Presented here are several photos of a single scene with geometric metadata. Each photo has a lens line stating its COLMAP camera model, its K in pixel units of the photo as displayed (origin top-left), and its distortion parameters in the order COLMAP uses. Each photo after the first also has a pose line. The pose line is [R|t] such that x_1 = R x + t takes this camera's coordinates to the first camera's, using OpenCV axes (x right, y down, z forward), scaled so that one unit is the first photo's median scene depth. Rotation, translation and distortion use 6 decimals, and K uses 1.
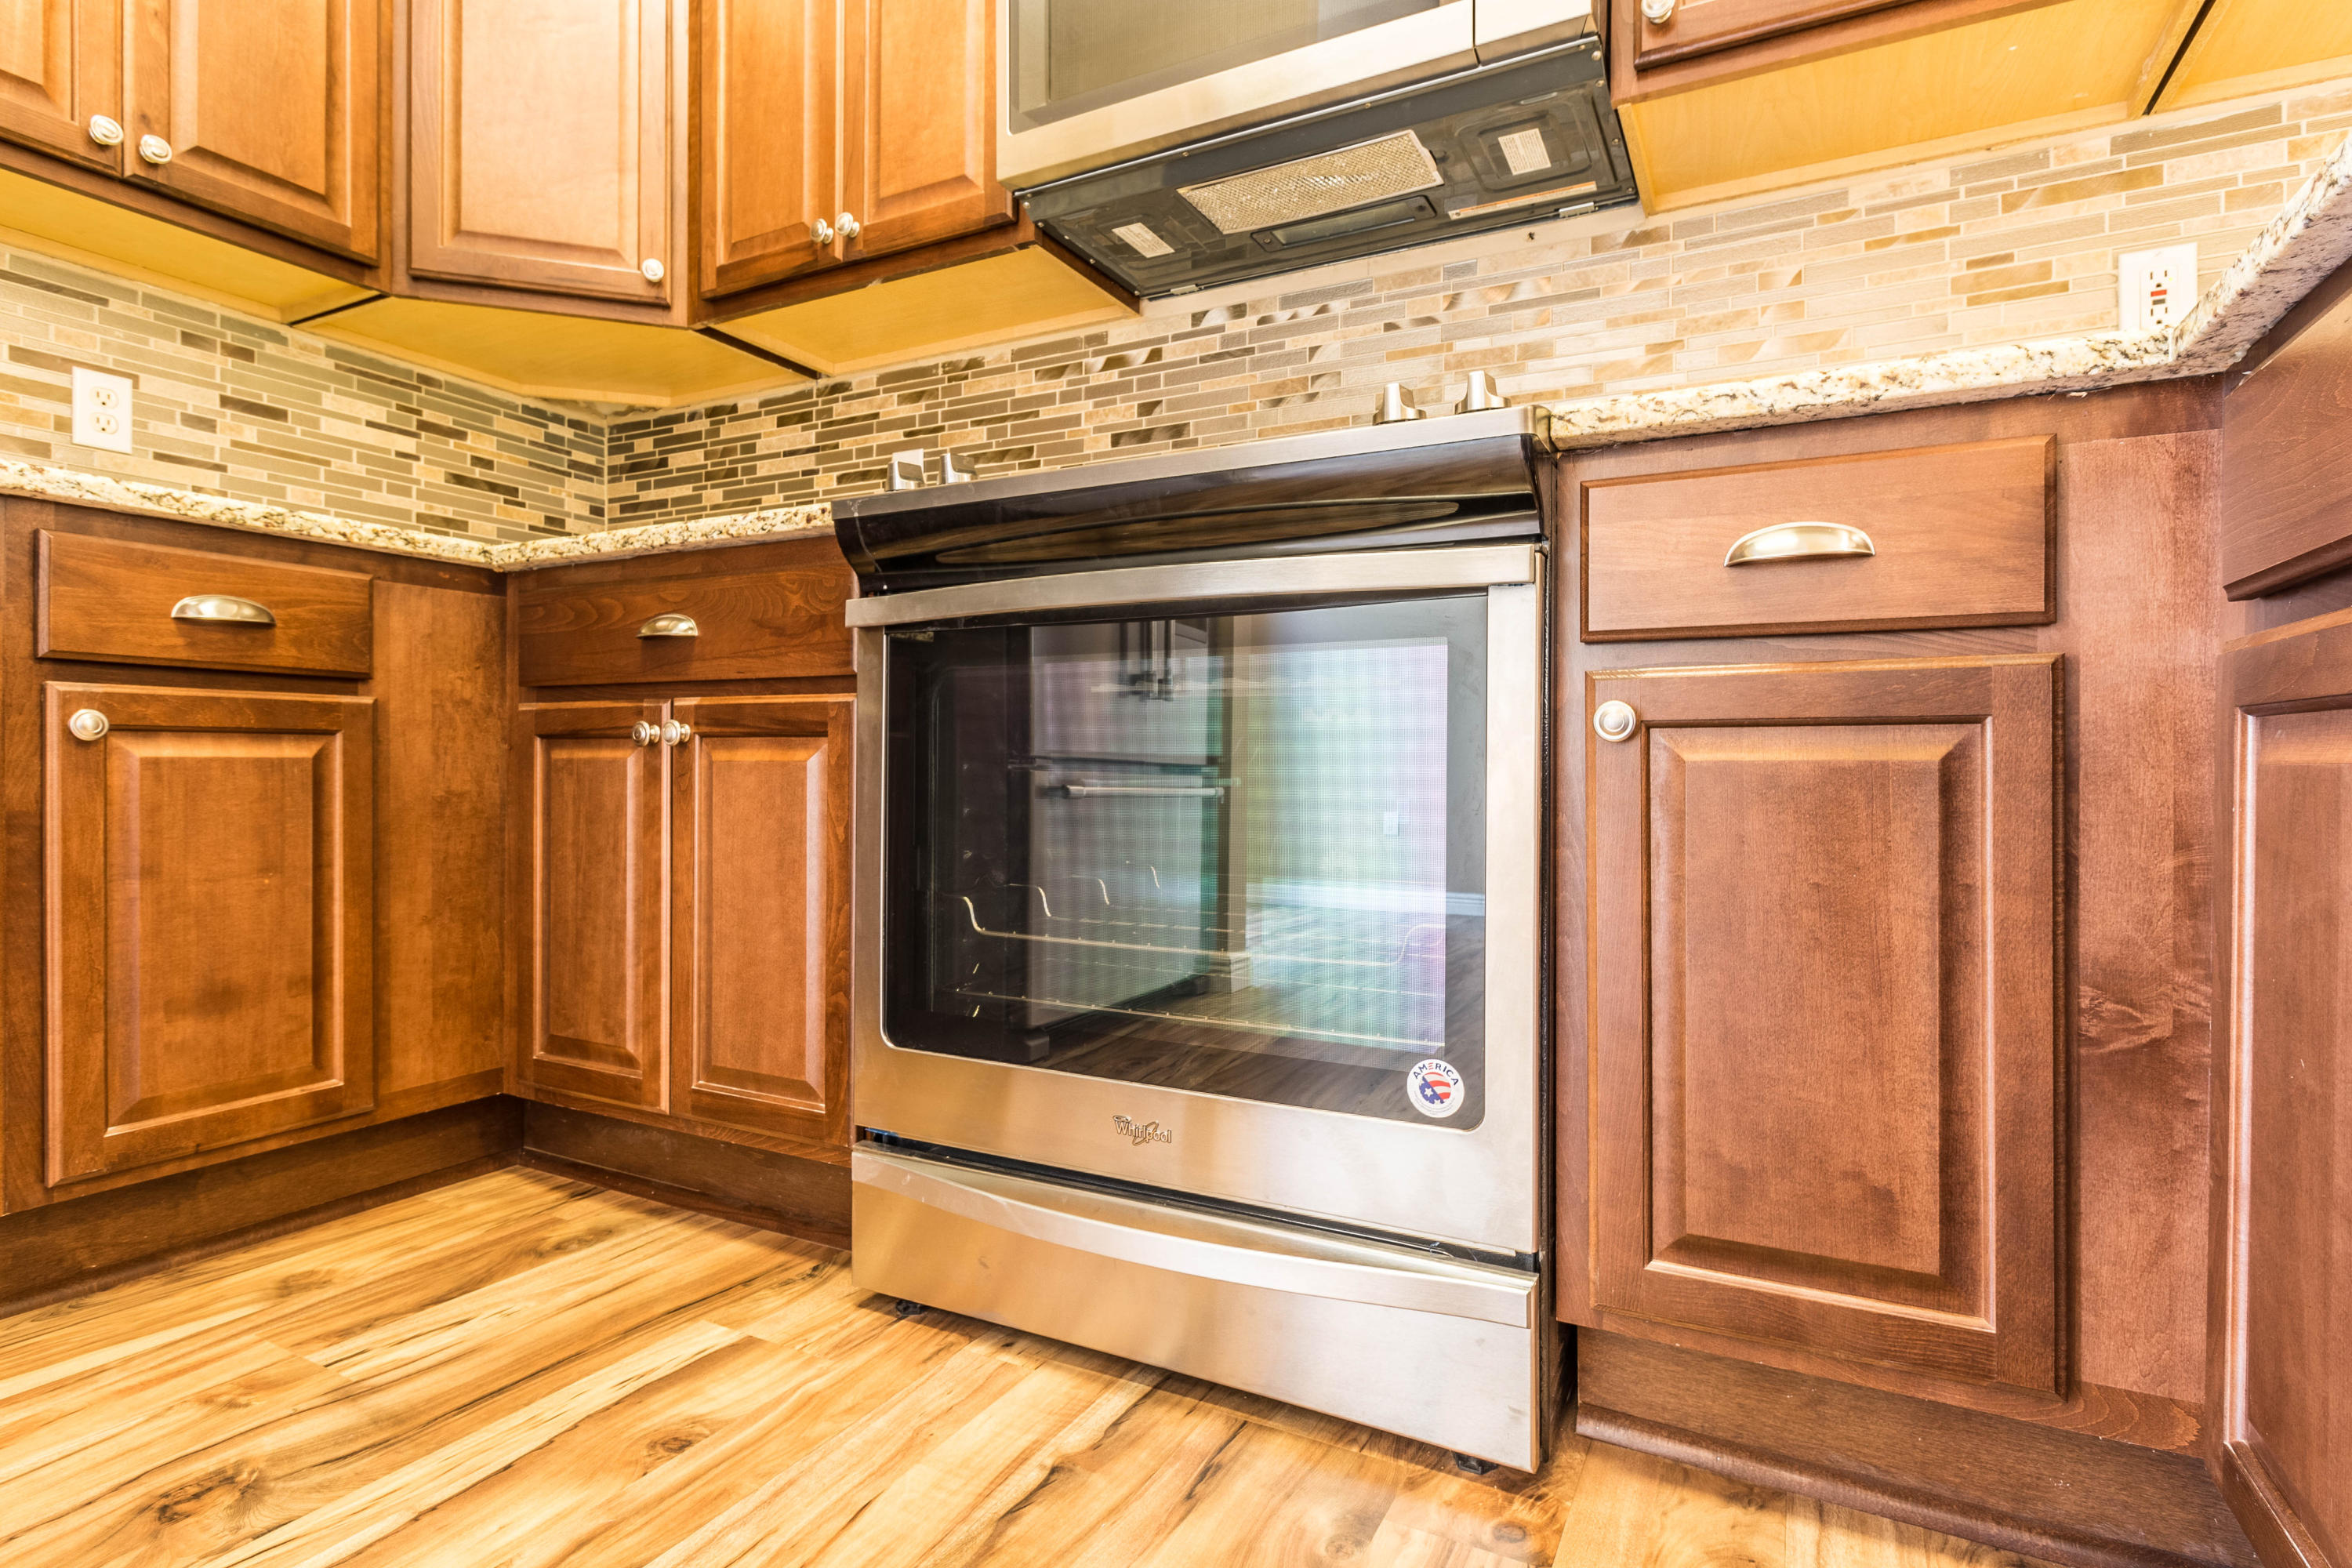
lens RADIAL K [[1181.4, 0, 1178.7], [0, 1181.4, 769.4], [0, 0, 1]] dist [-0.001279, -0.000059]
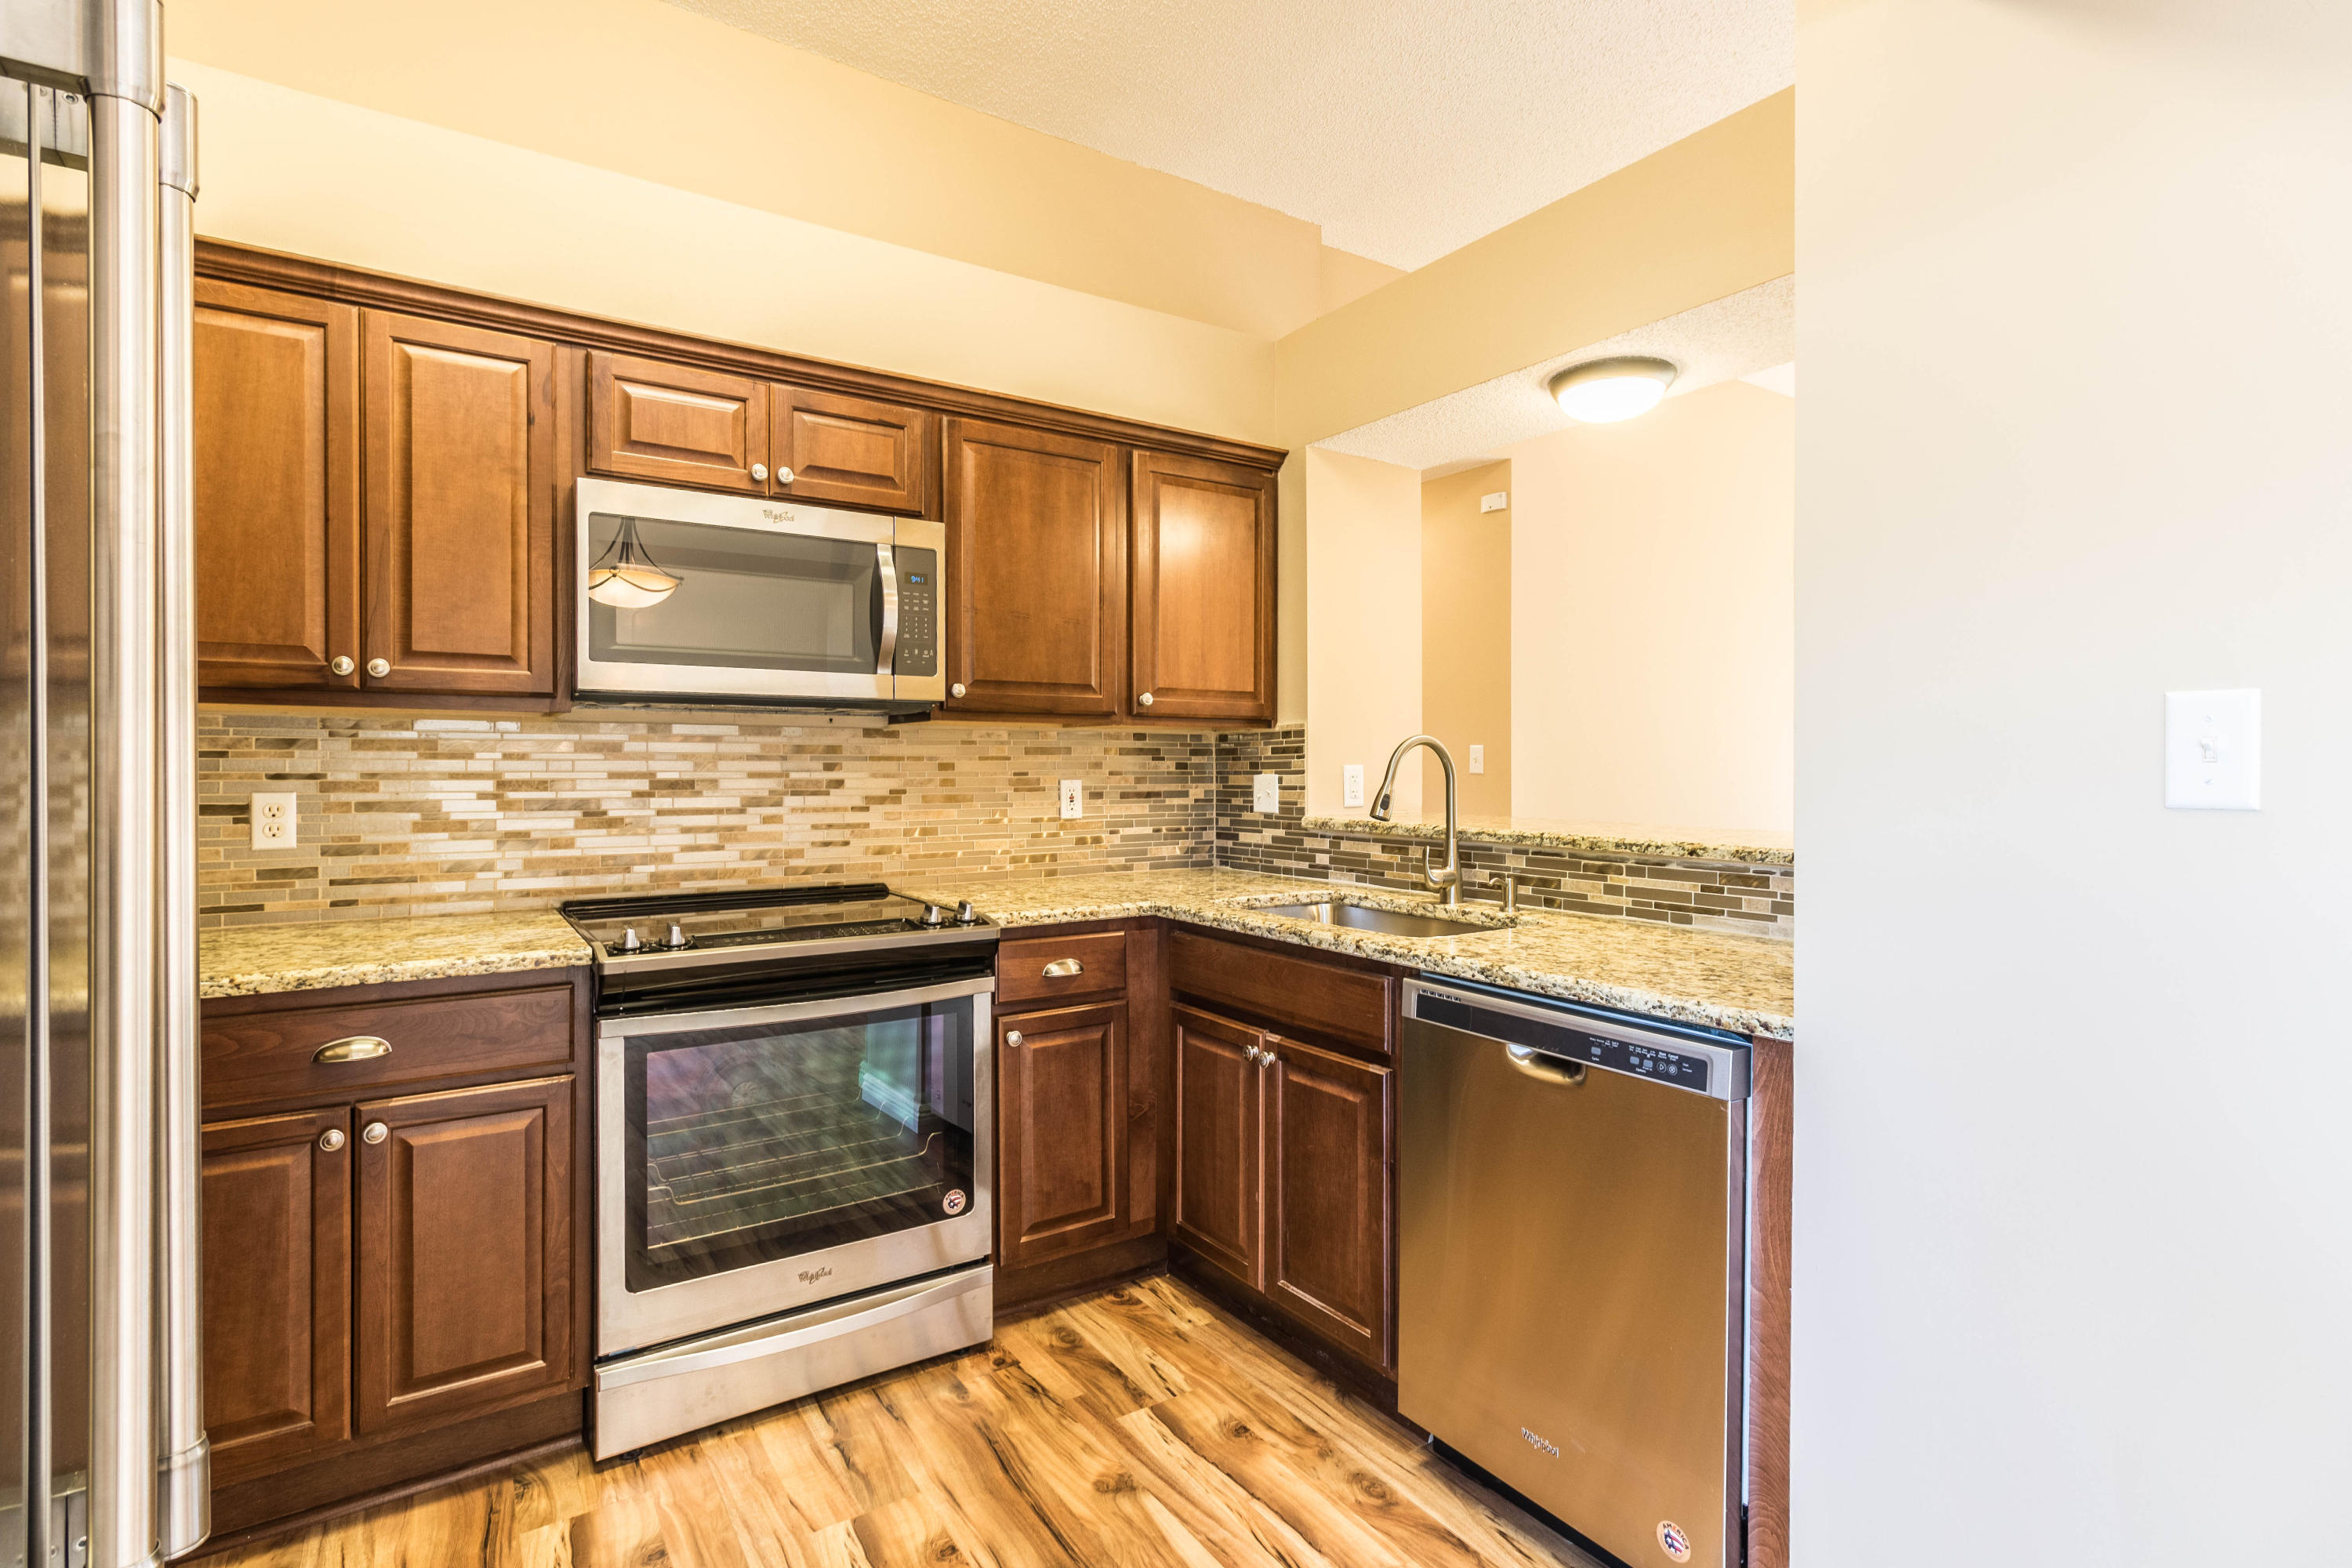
lens RADIAL K [[1073.5, 0, 1190.4], [0, 1073.5, 783.7], [0, 0, 1]] dist [0.009942, 0.001514]
pose [[0.482504, -0.001379, 0.875893, -1.453309], [0.003337, 0.999994, -0.000264, -0.573164], [-0.875887, 0.003051, 0.482506, -0.475402]]
